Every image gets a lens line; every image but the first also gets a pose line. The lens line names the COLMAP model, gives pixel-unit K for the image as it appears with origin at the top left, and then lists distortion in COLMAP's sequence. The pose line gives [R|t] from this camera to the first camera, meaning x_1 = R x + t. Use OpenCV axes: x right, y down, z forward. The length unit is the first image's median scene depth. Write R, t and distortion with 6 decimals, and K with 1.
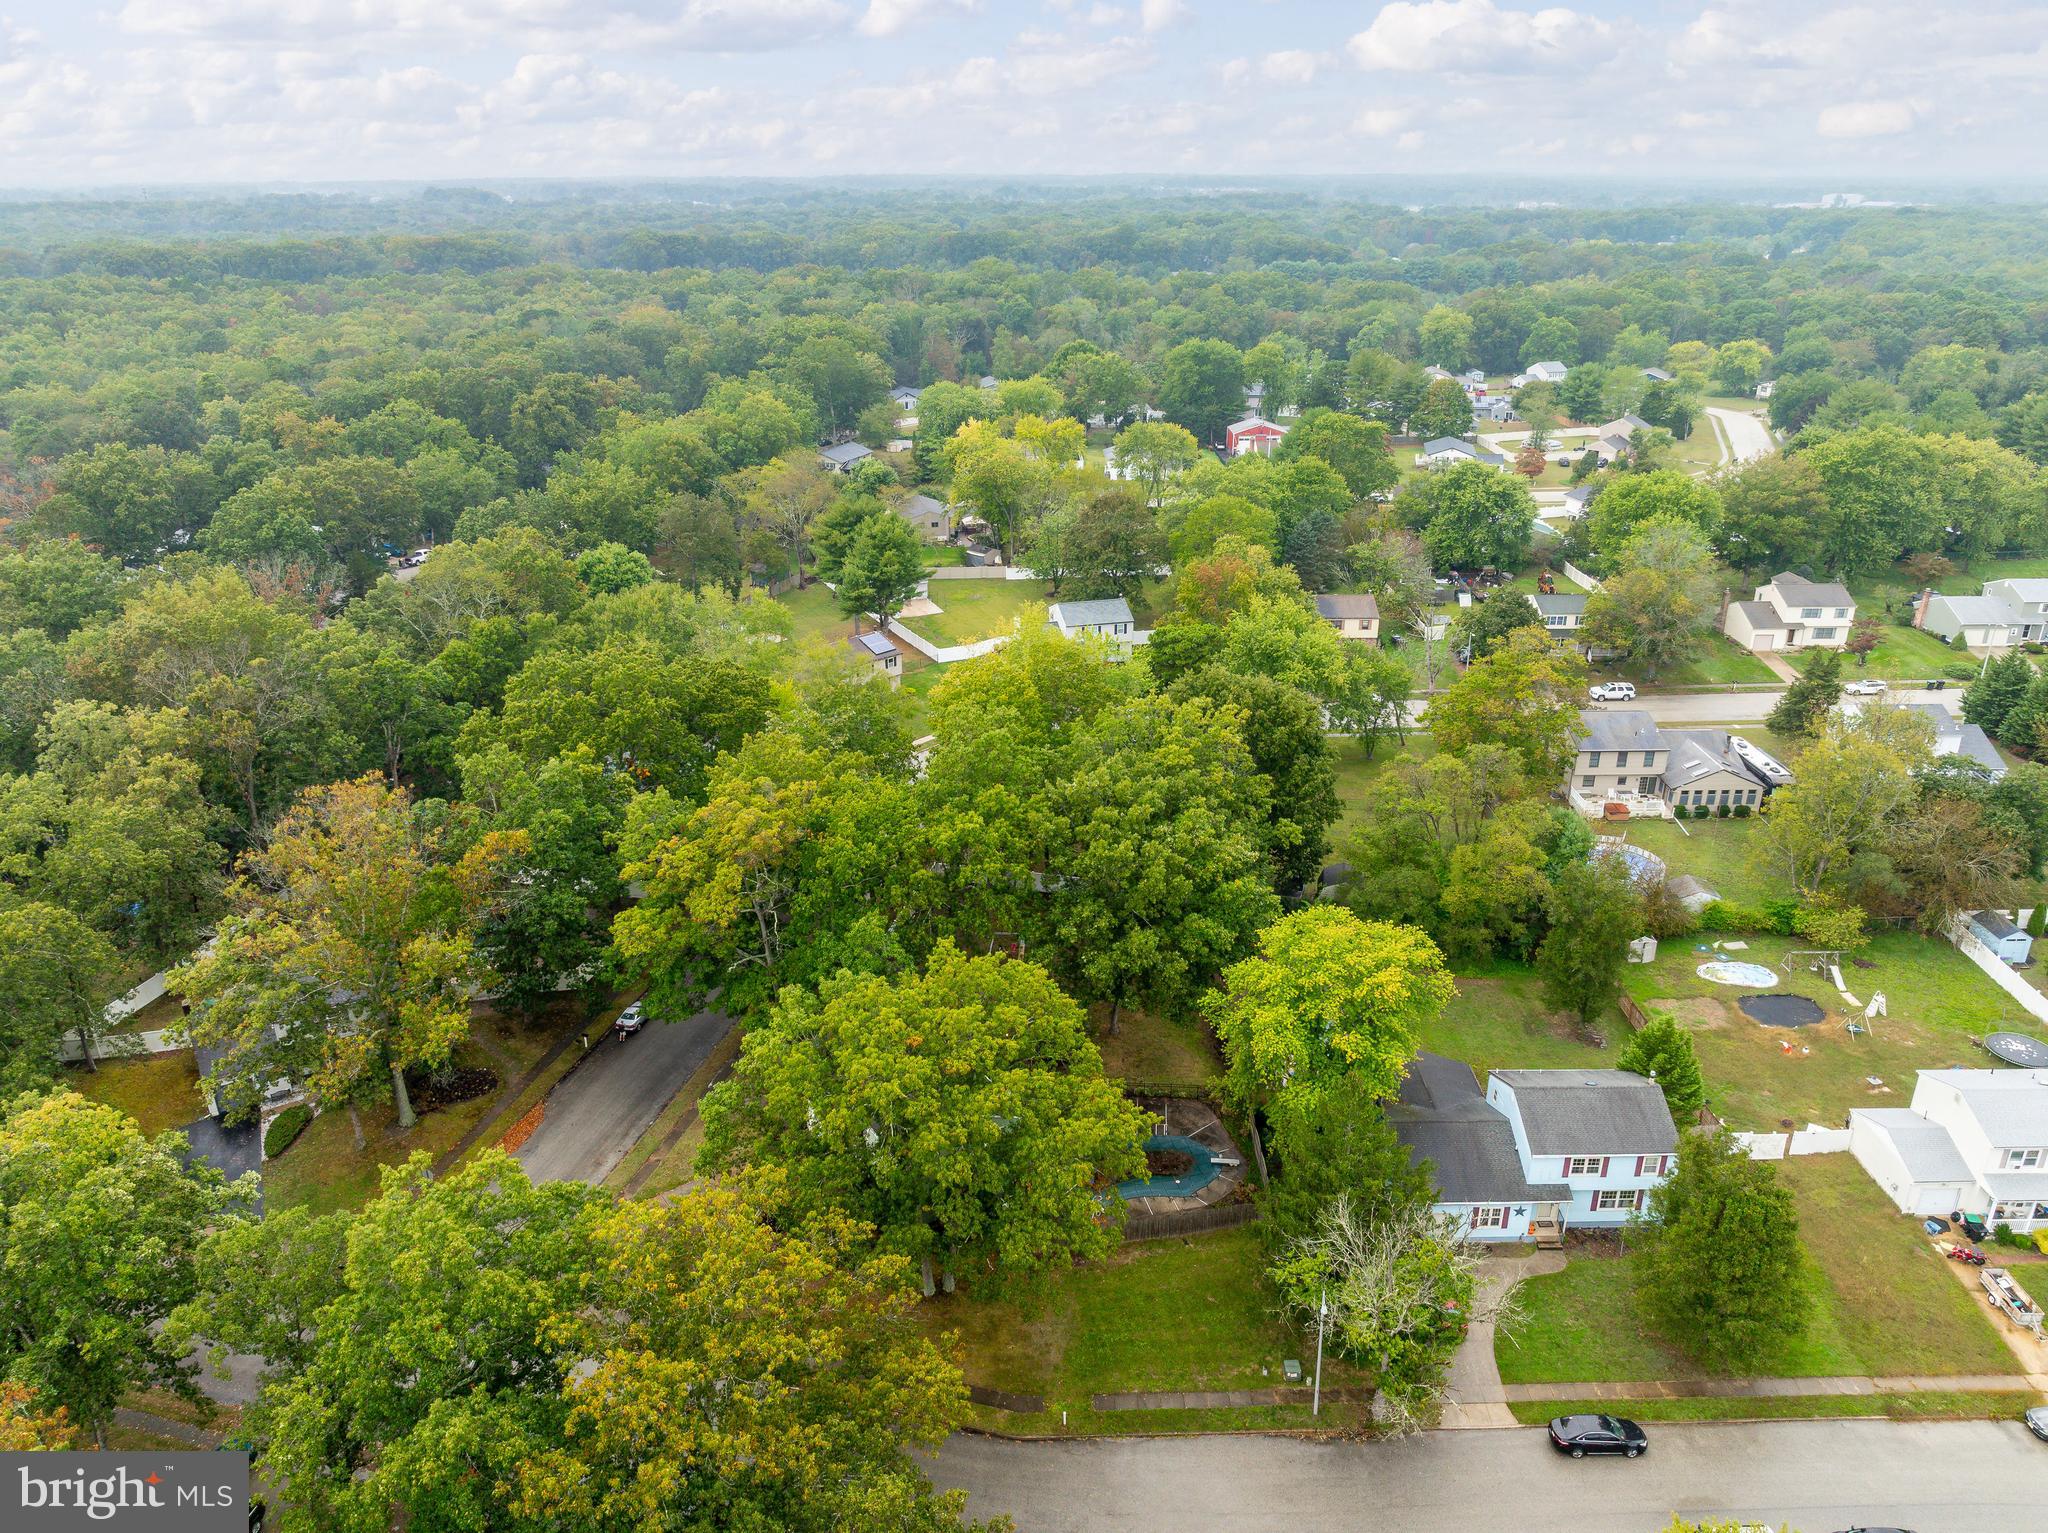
lens RADIAL K [[1413.5, 0, 1029.9], [0, 1413.5, 730.2], [0, 0, 1]] dist [-0.022680, 0.005529]
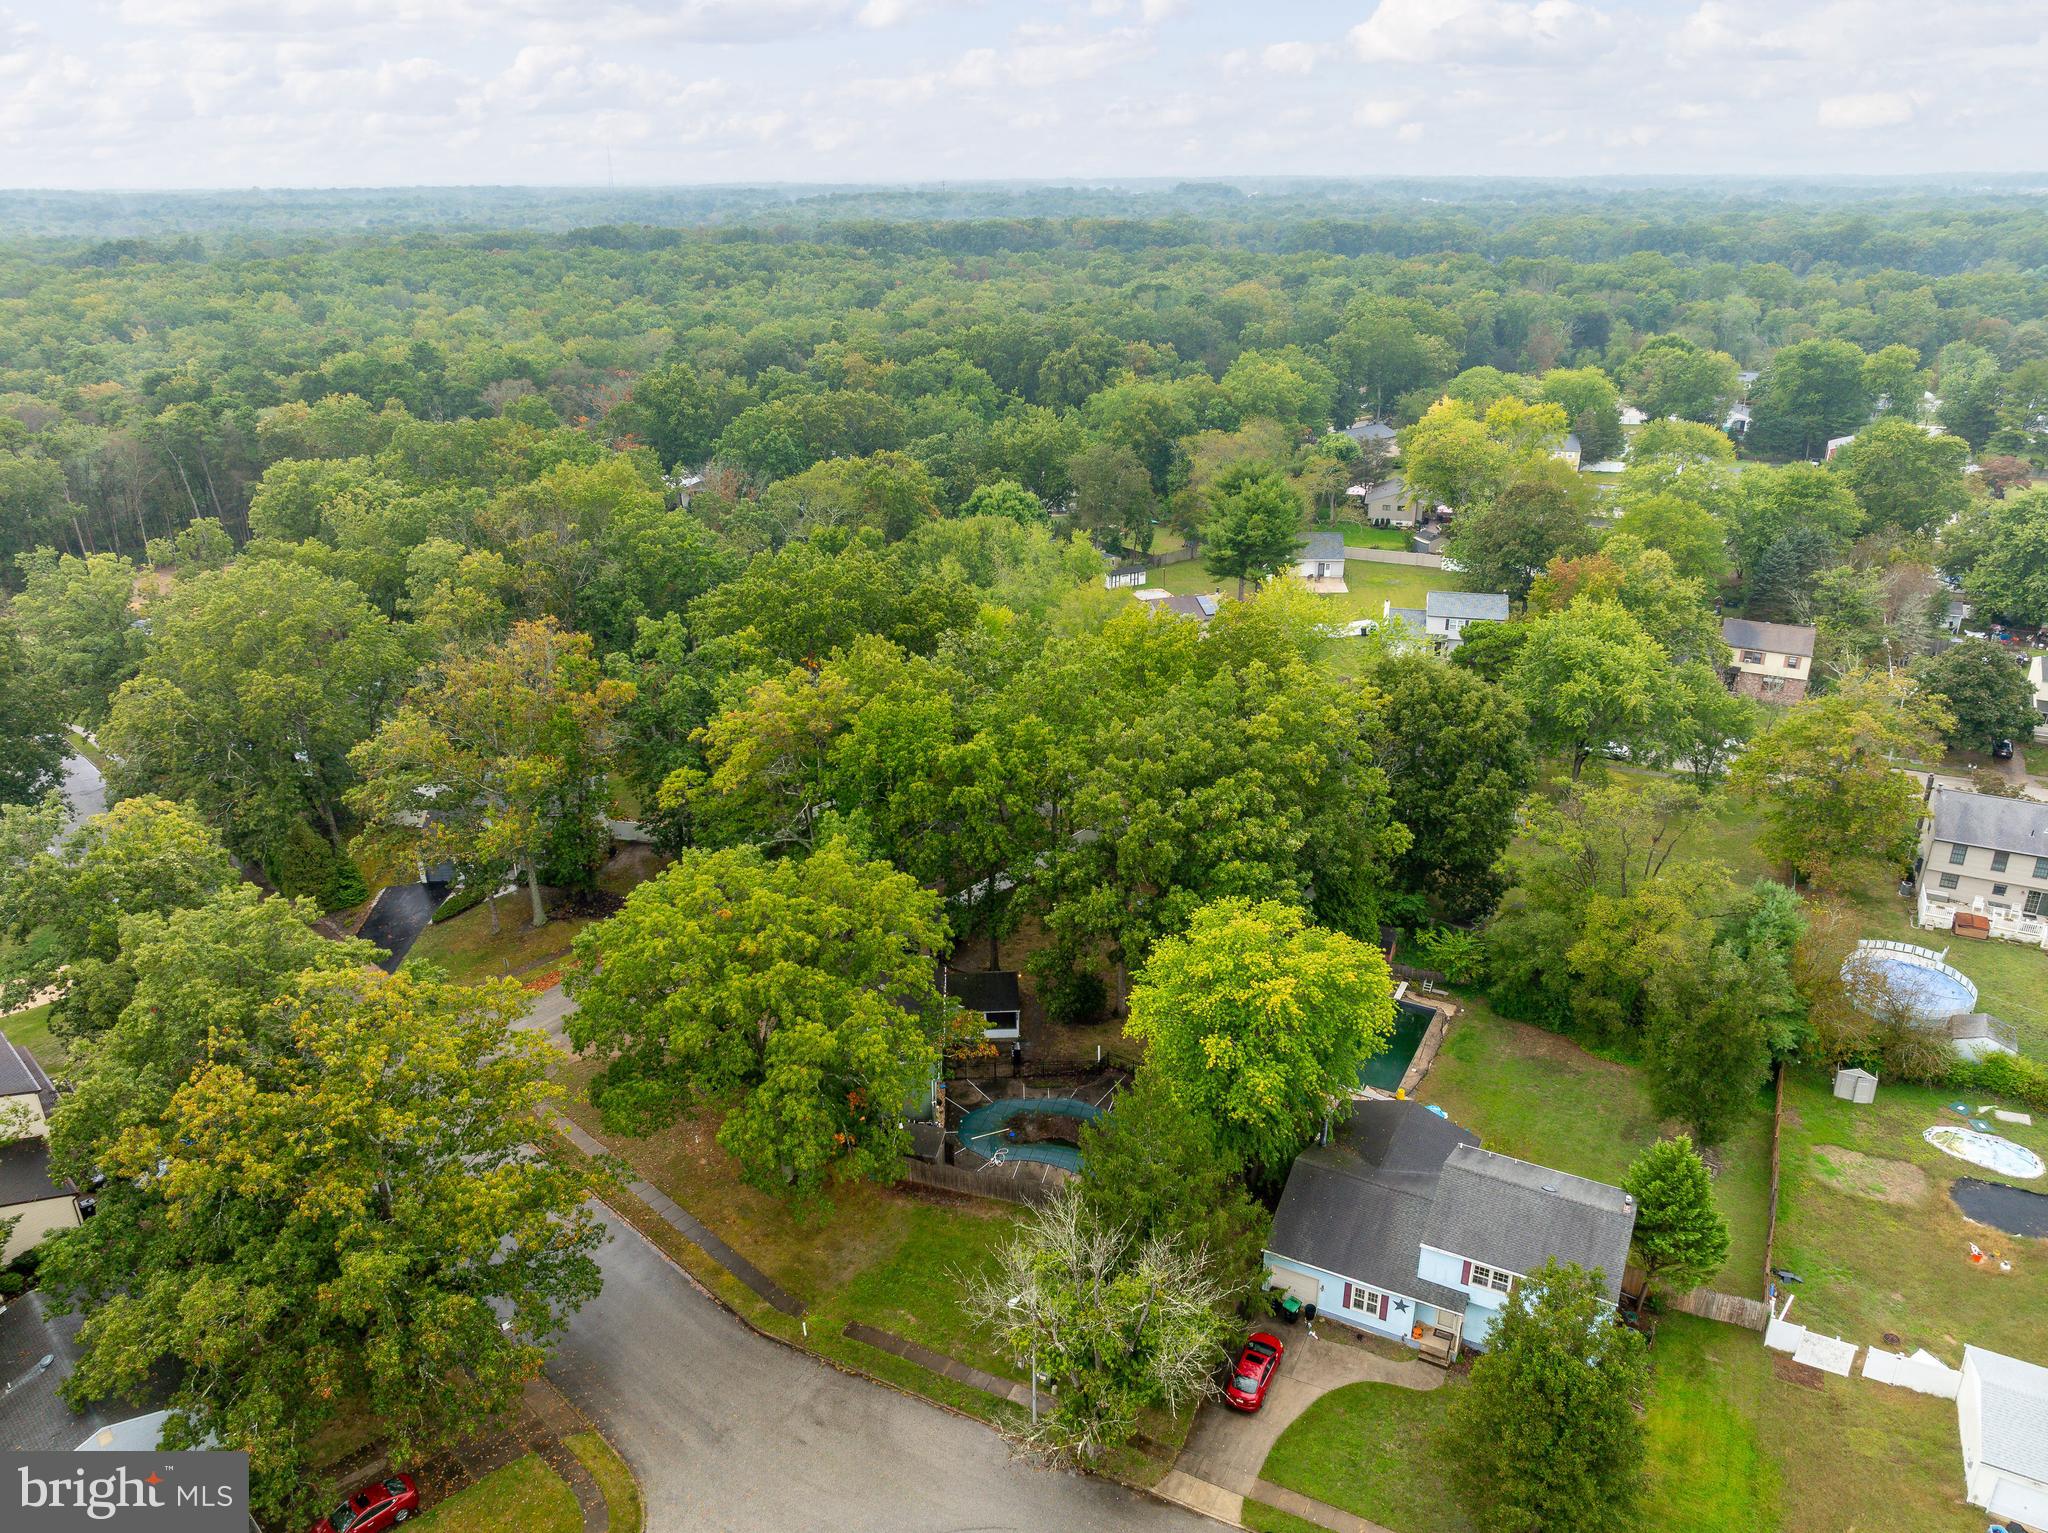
lens RADIAL K [[1413.5, 0, 1080.8], [0, 1413.5, 723.1], [0, 0, 1]] dist [-0.022680, 0.005529]
pose [[0.887878, 0.161982, -0.430621, 0.292889], [-0.164619, 0.985857, 0.031418, 0.004777], [0.429620, 0.042993, 0.901986, 0.094019]]
